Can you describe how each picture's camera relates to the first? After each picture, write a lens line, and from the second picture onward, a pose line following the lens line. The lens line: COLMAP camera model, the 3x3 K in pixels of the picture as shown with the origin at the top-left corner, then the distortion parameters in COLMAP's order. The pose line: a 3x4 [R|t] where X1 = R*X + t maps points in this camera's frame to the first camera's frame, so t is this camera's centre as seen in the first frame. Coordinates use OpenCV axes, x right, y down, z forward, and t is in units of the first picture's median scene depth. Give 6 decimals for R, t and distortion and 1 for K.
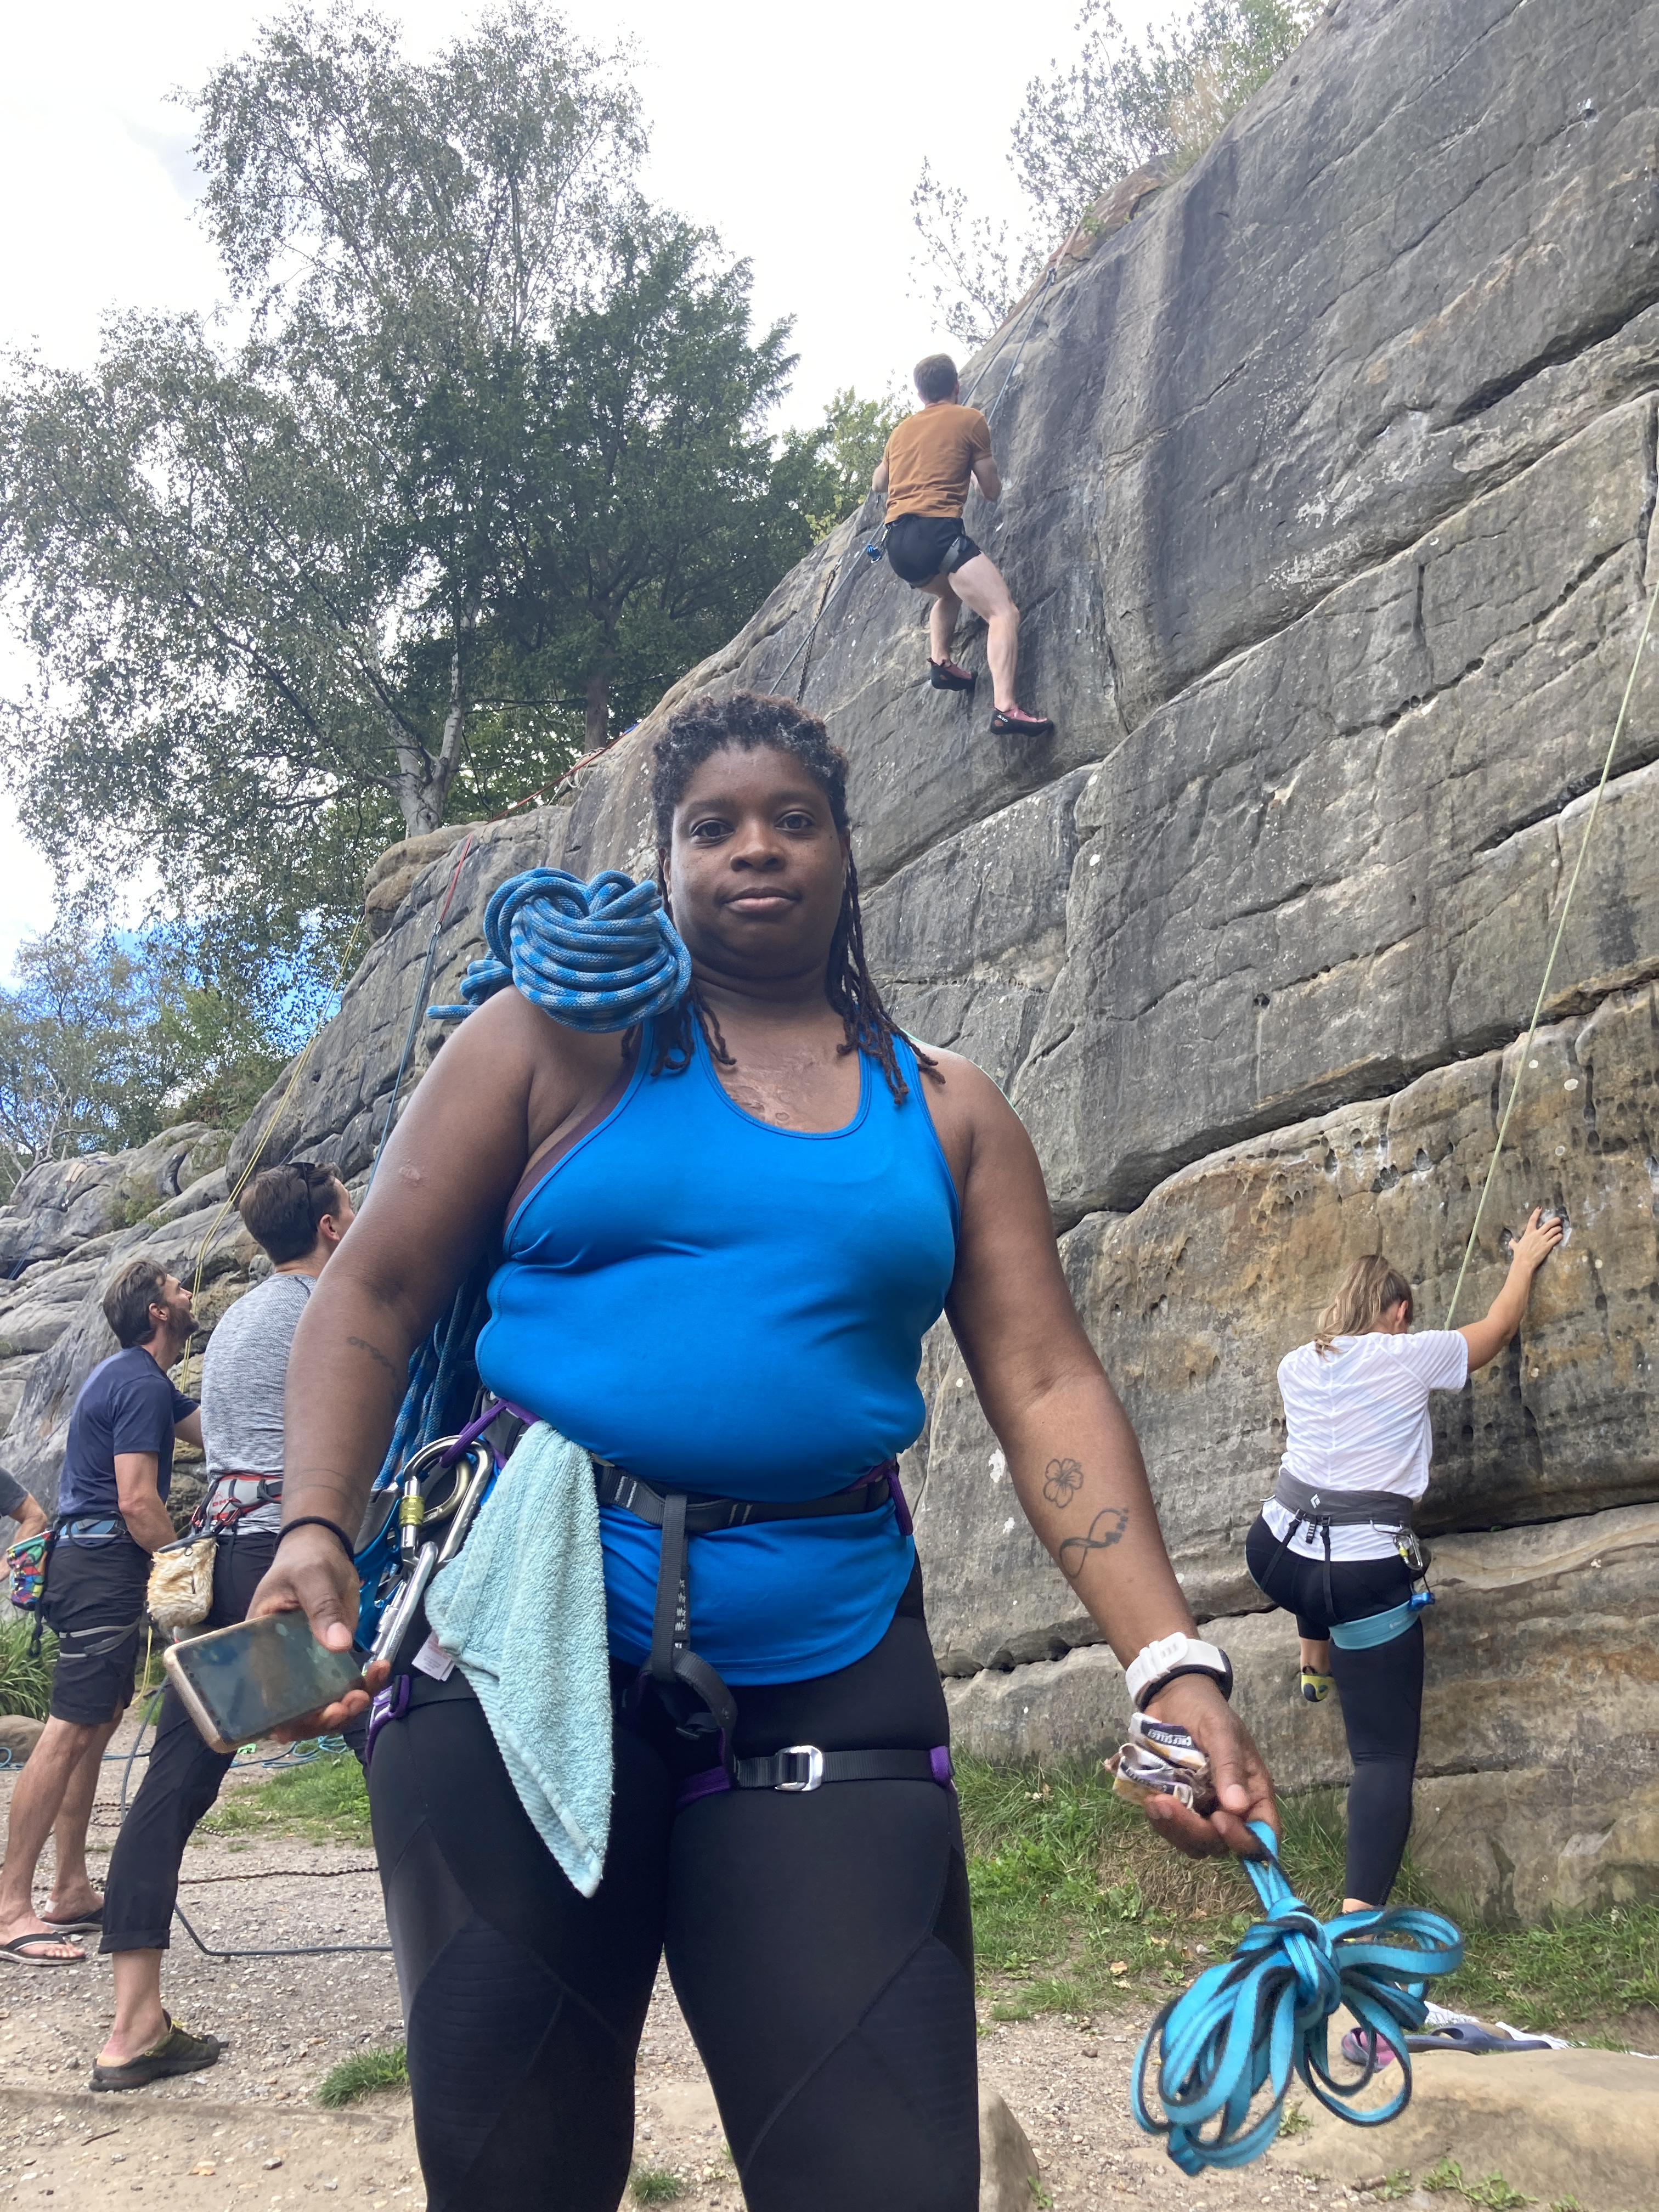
lens RADIAL K [[1838.7, 0, 828.5], [0, 1838.7, 1115.1], [0, 0, 1]] dist [0.119395, -0.356099]
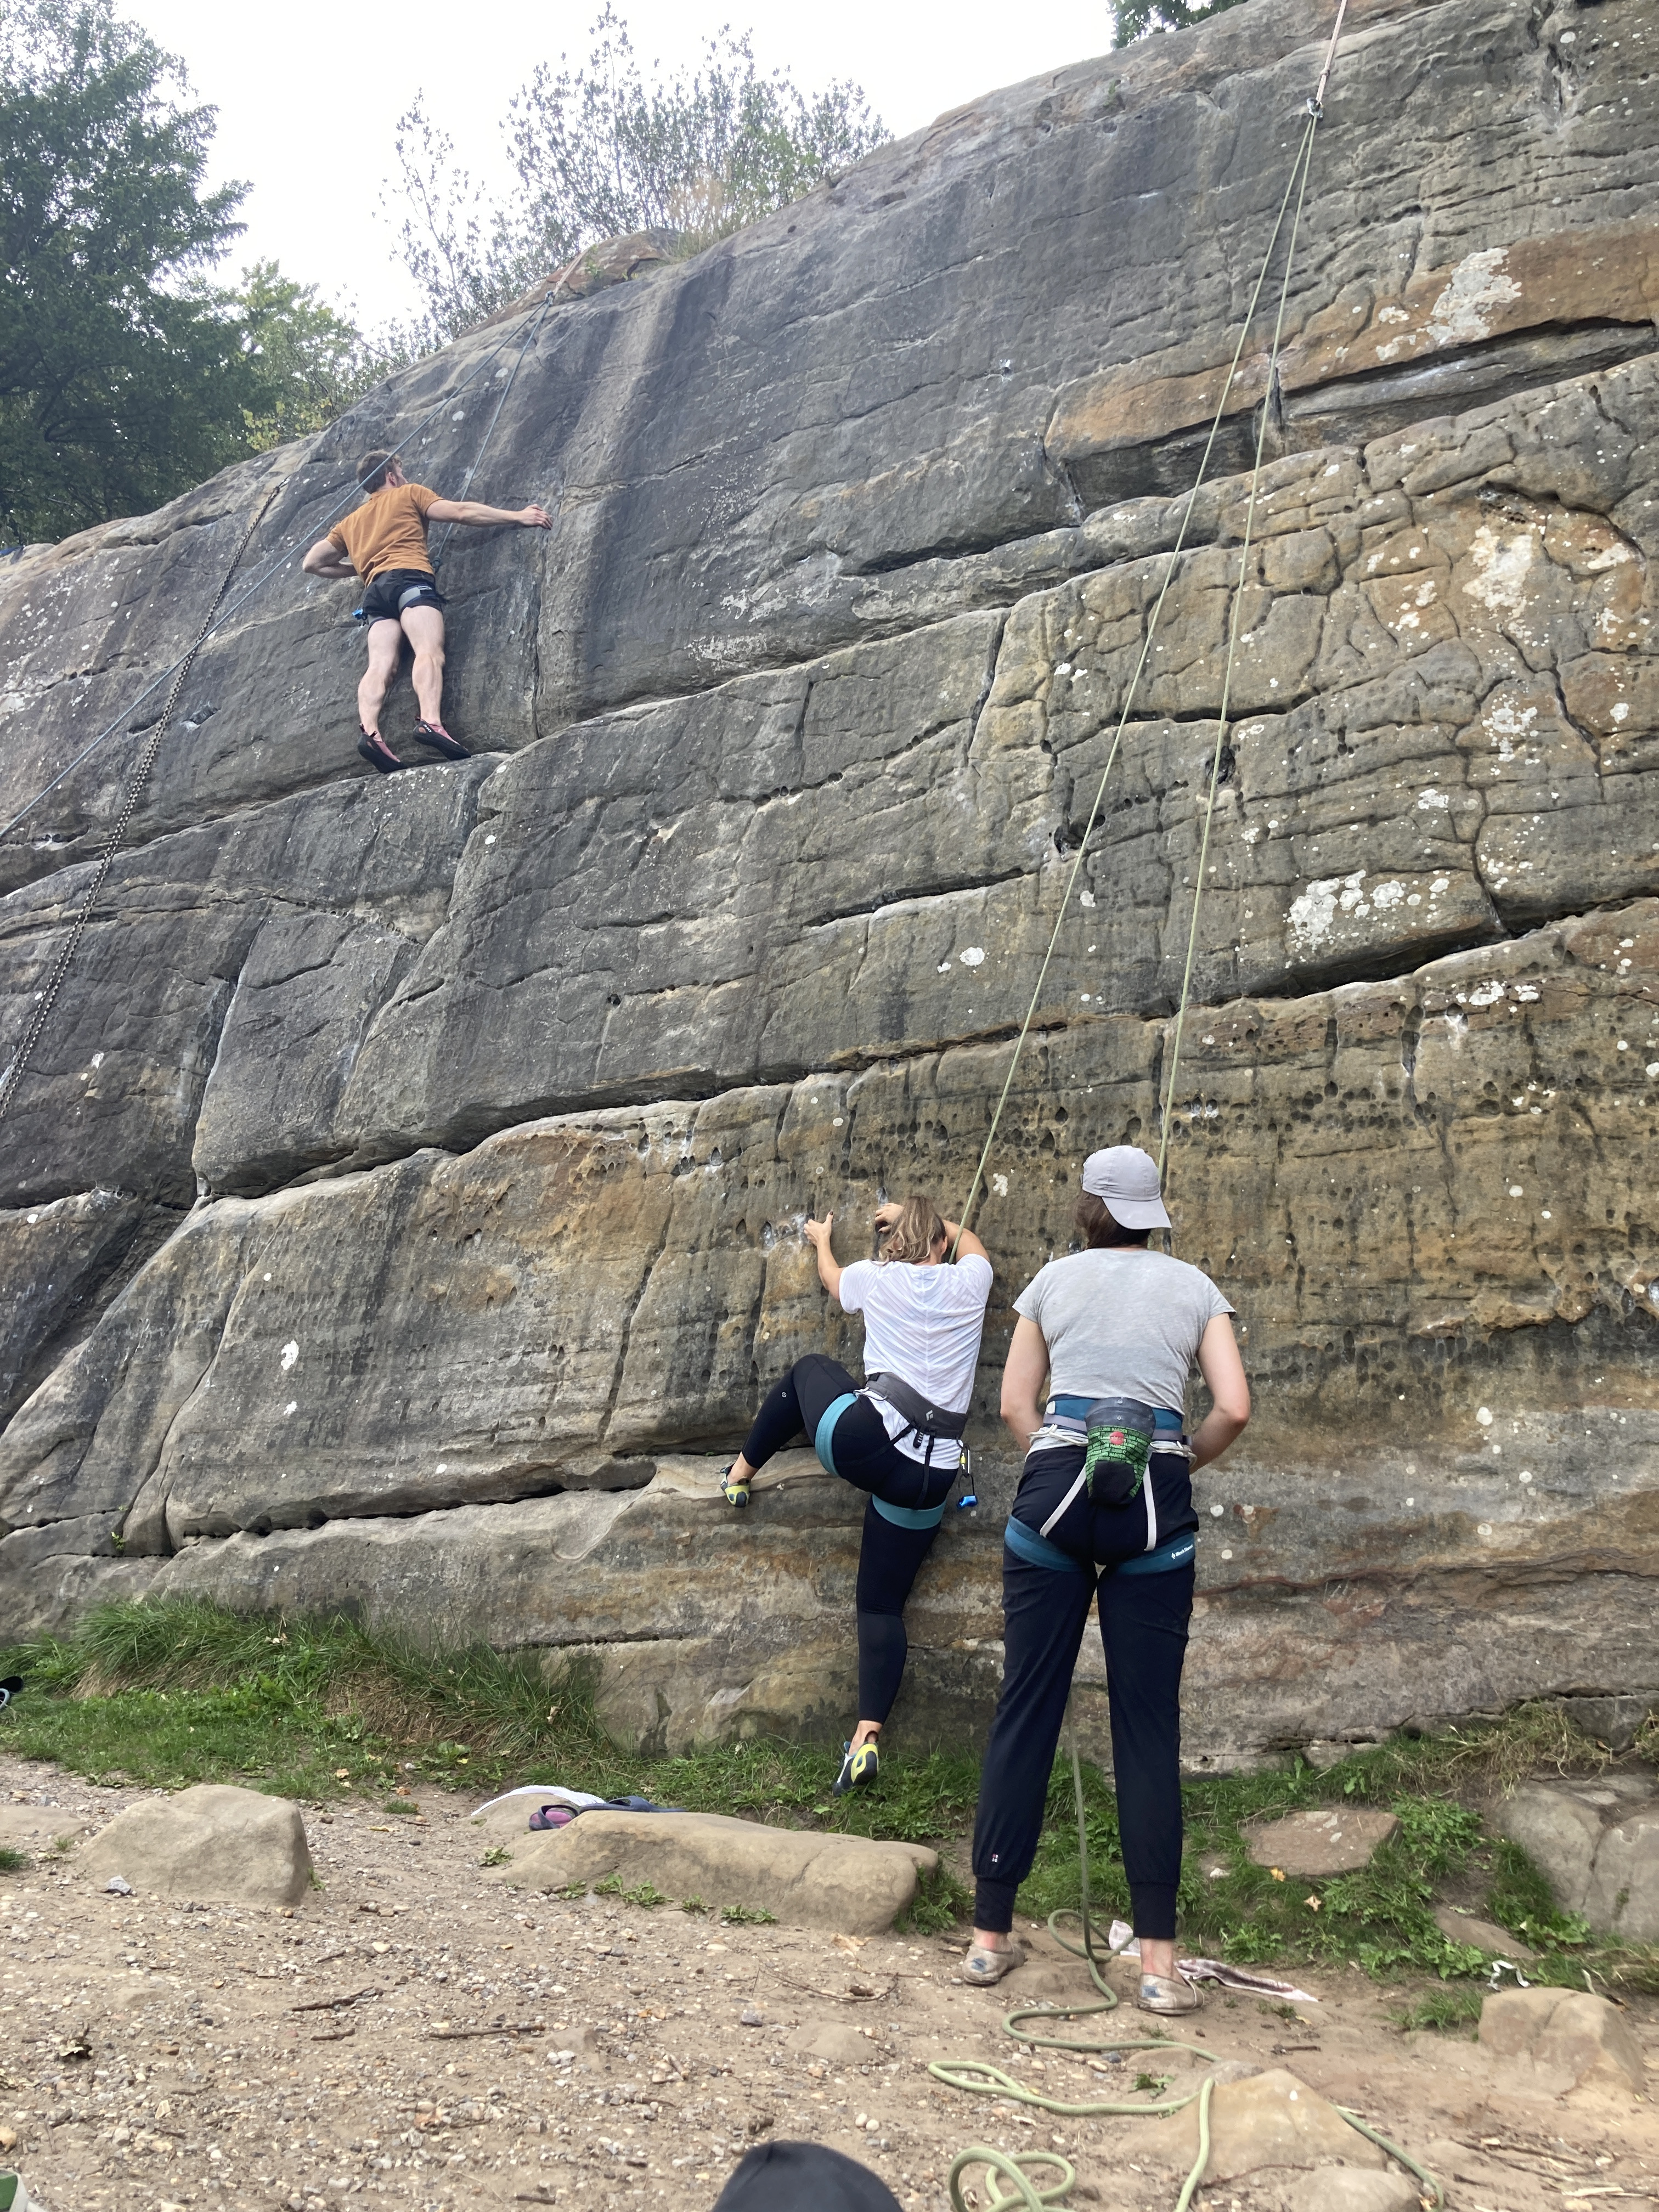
lens RADIAL K [[1860.4, 0, 837.7], [0, 1860.4, 1101.8], [0, 0, 1]] dist [0.170211, -0.579939]
pose [[0.896903, 0.208173, 0.390164, -0.089030], [-0.213101, 0.976533, -0.031159, 0.008361], [-0.387495, -0.055197, 0.920218, -0.156929]]
